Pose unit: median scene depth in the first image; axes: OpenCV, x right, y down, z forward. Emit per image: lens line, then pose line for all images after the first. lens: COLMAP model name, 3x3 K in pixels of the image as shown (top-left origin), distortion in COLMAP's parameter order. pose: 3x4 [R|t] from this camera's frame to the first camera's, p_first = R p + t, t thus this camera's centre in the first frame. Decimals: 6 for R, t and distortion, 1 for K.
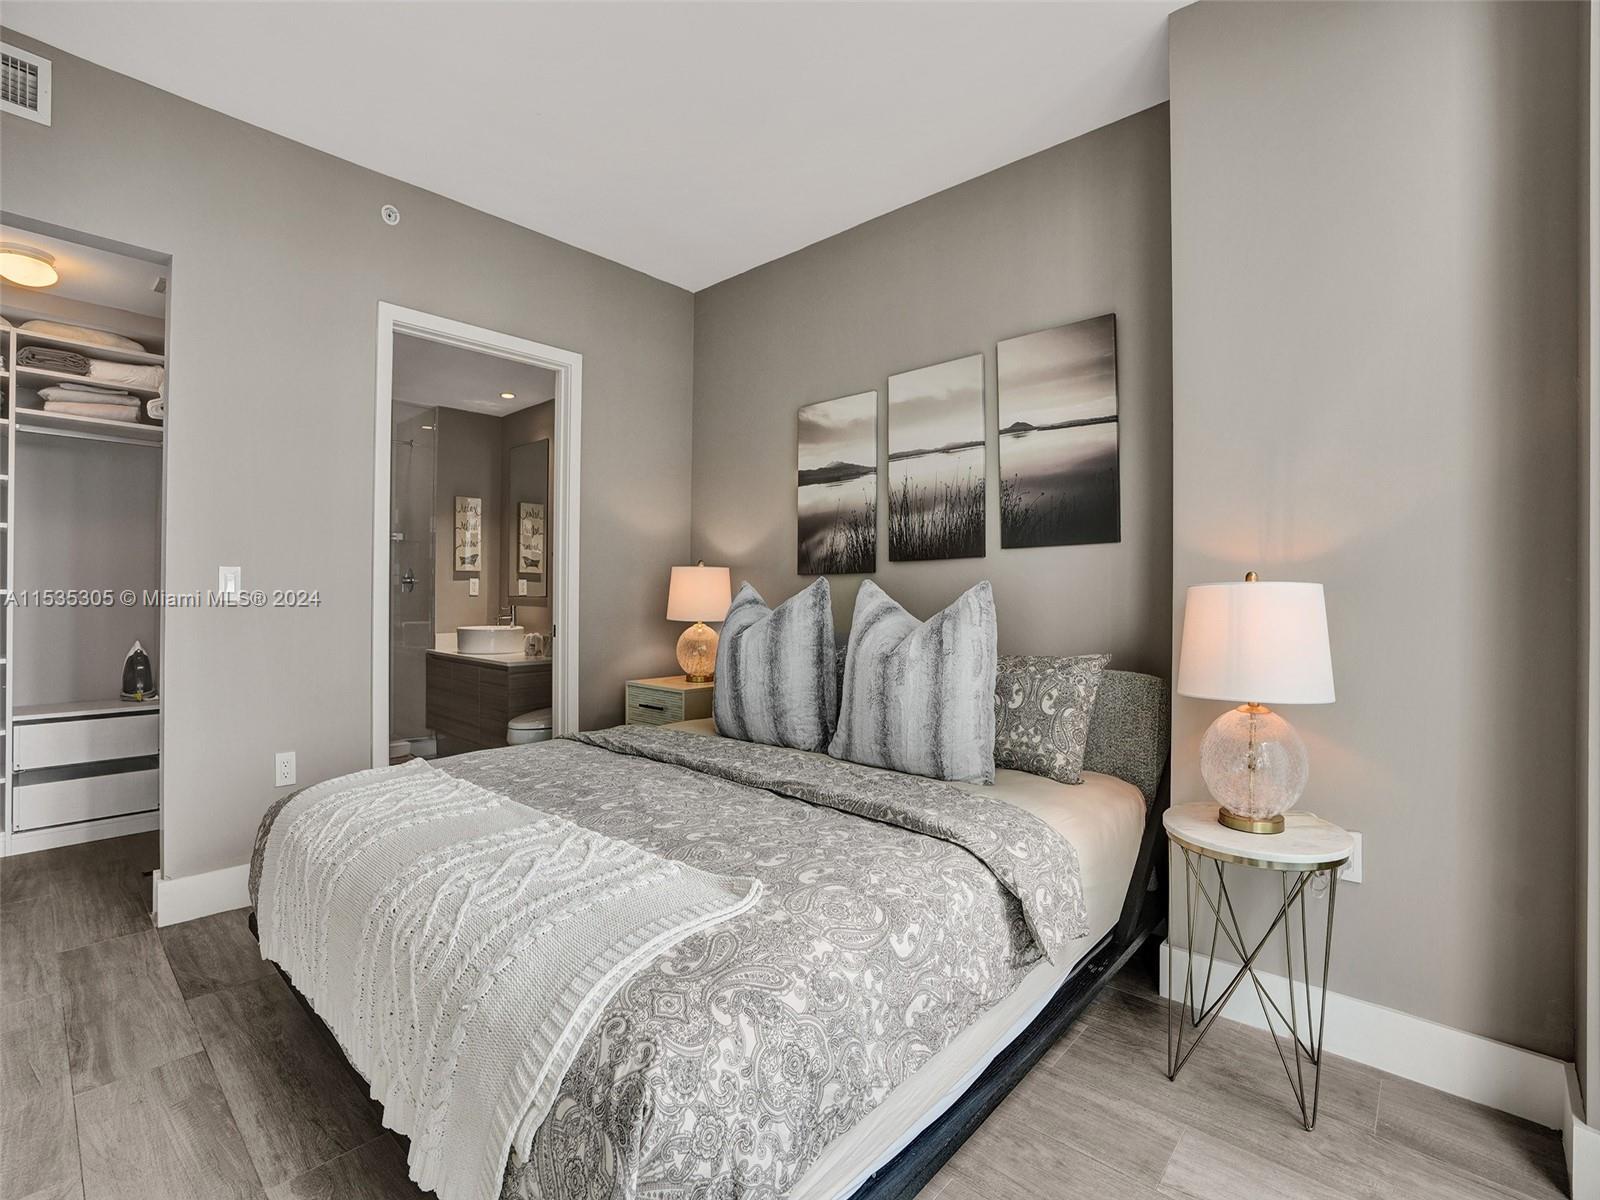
lens RADIAL K [[743.7, 0, 807.7], [0, 743.7, 593.6], [0, 0, 1]] dist [-0.067708, 0.024540]
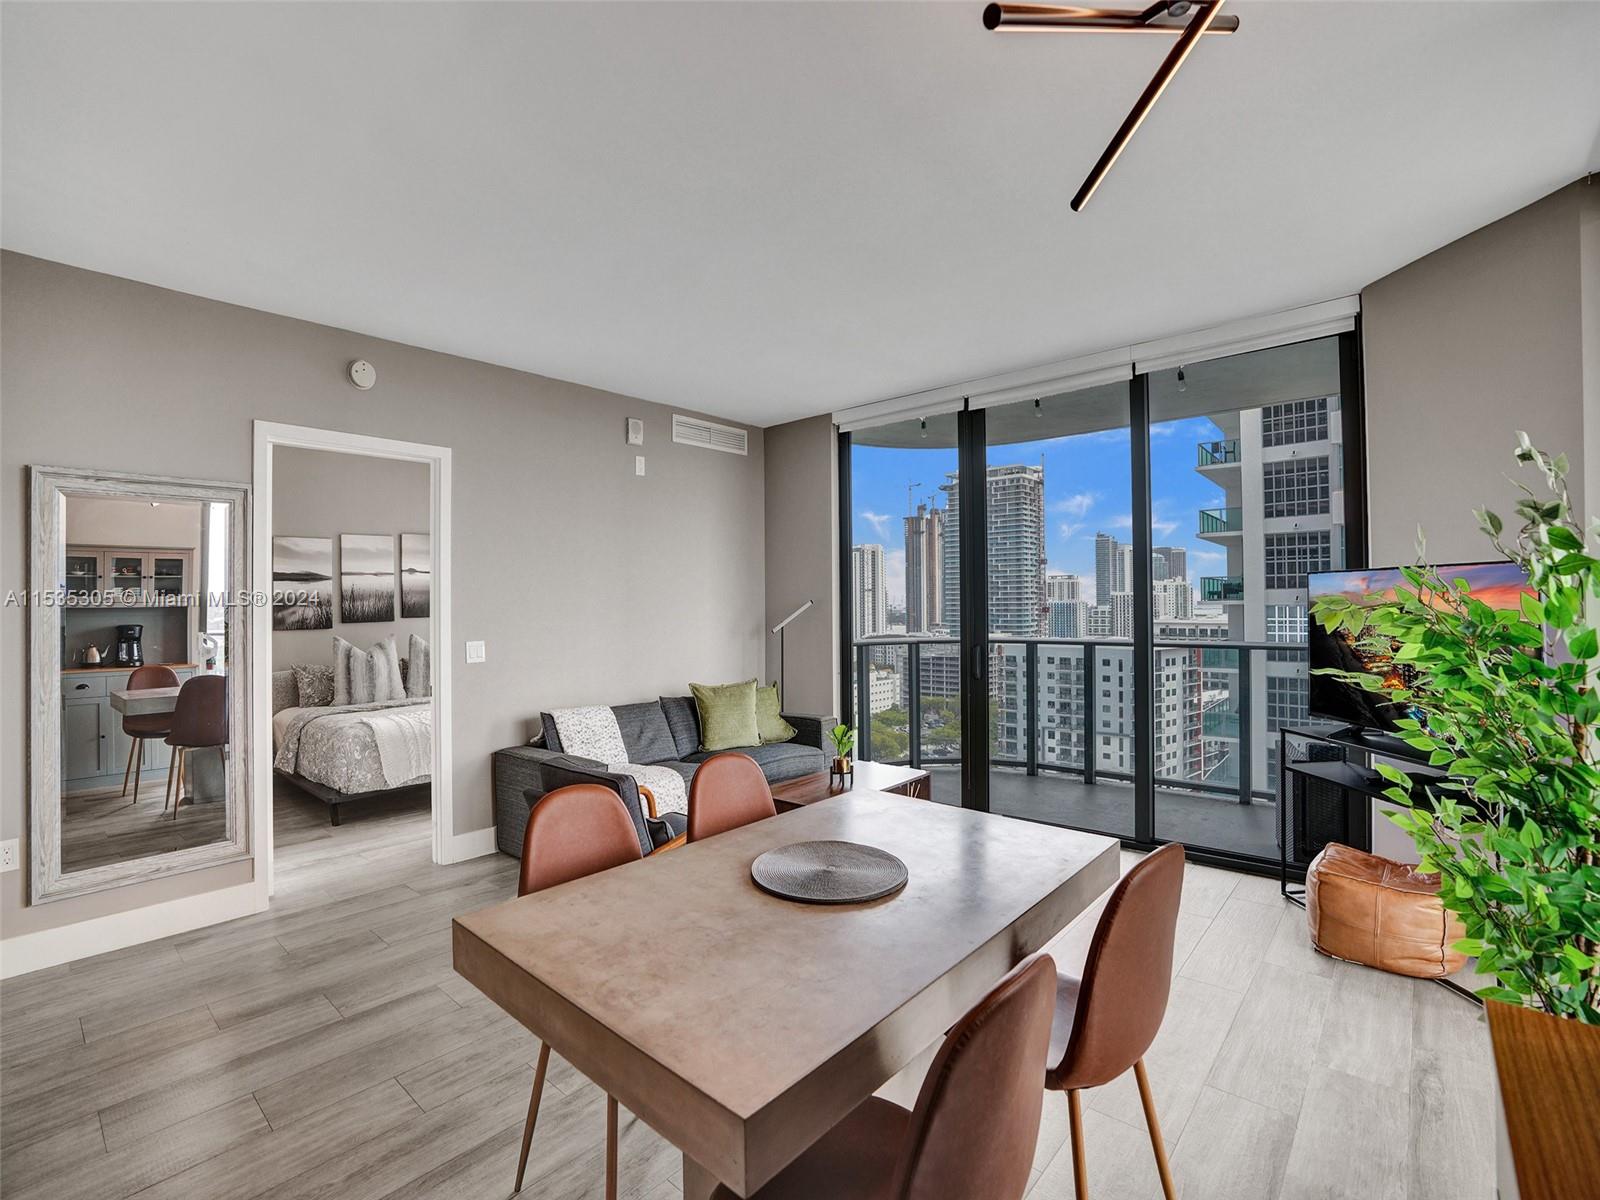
lens RADIAL K [[743.7, 0, 807.7], [0, 743.7, 593.6], [0, 0, 1]] dist [-0.067708, 0.024540]
pose [[-0.024427, 0.011656, 0.999634, -2.024500], [0.017728, 0.999780, -0.011225, -0.082338], [-0.999544, 0.017447, -0.024629, -0.270647]]
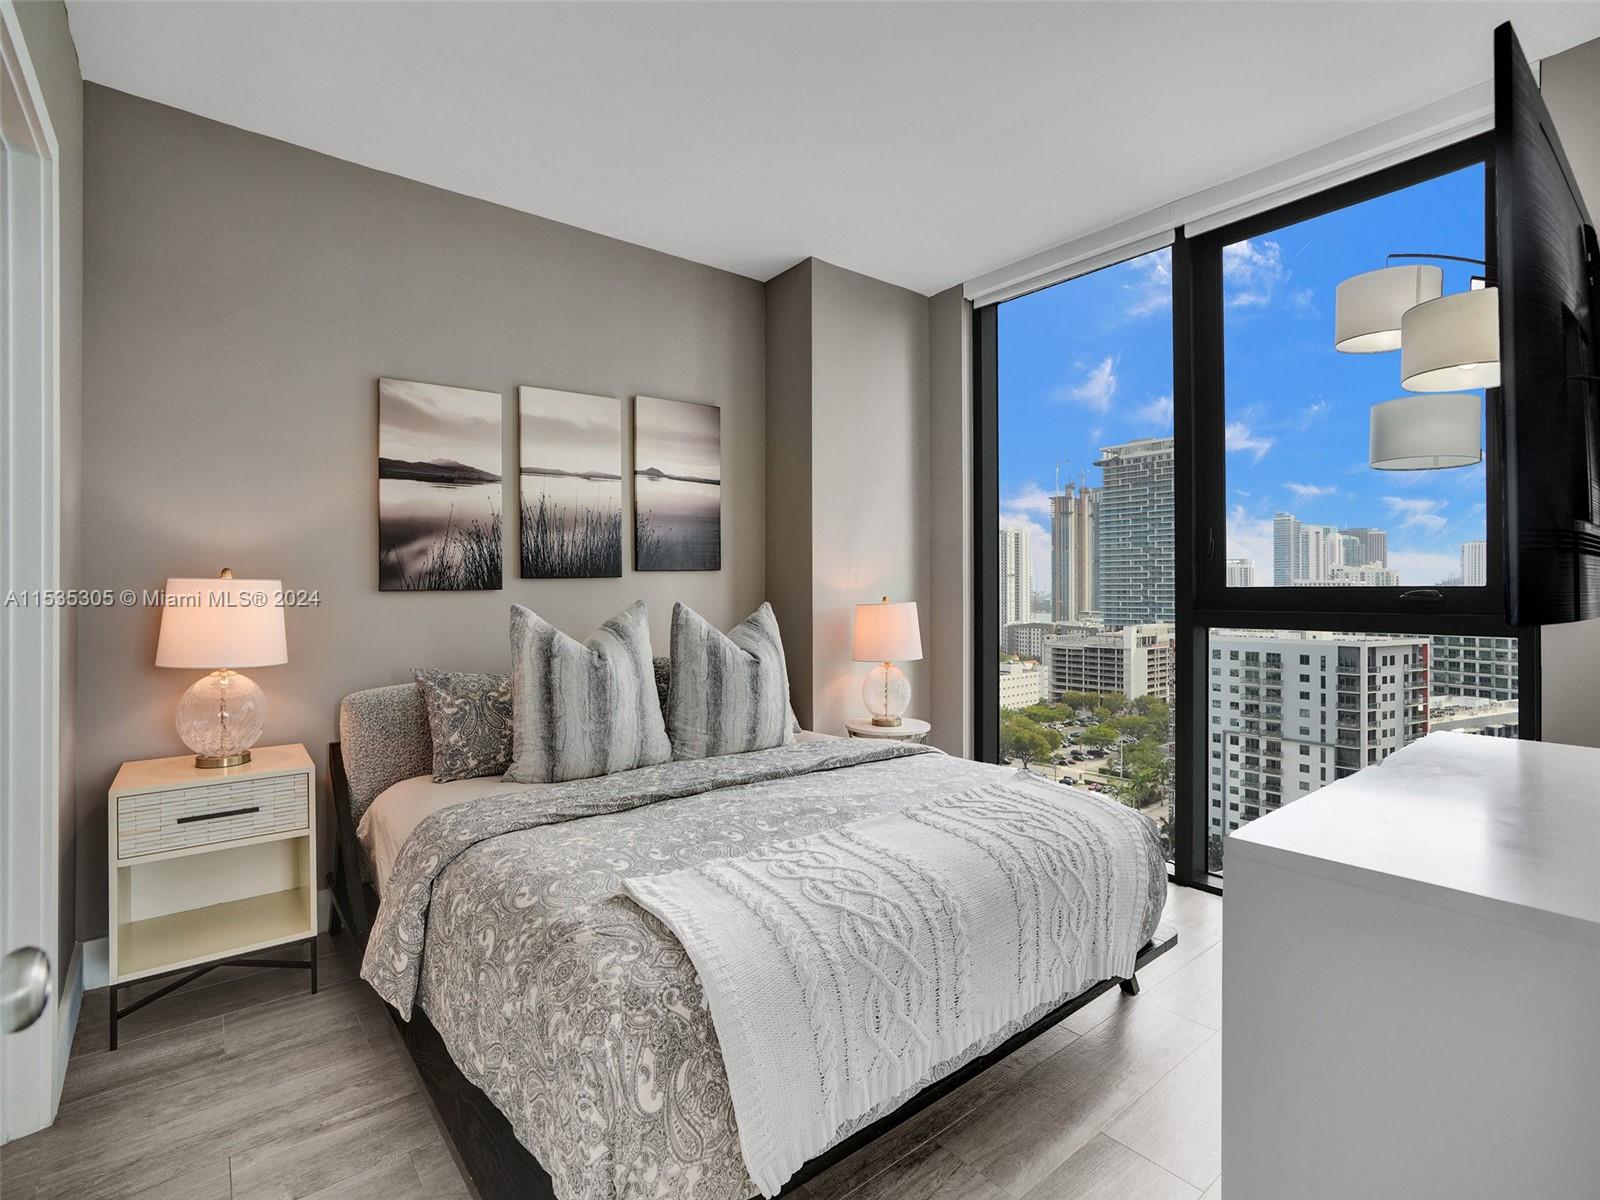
lens RADIAL K [[772.1, 0, 808.6], [0, 772.1, 587.8], [0, 0, 1]] dist [-0.045970, 0.025717]
pose [[0.147958, 0.000257, 0.988994, -0.840553], [0.010255, 0.999946, -0.001794, -0.026022], [-0.988941, 0.010407, 0.147947, 0.499259]]
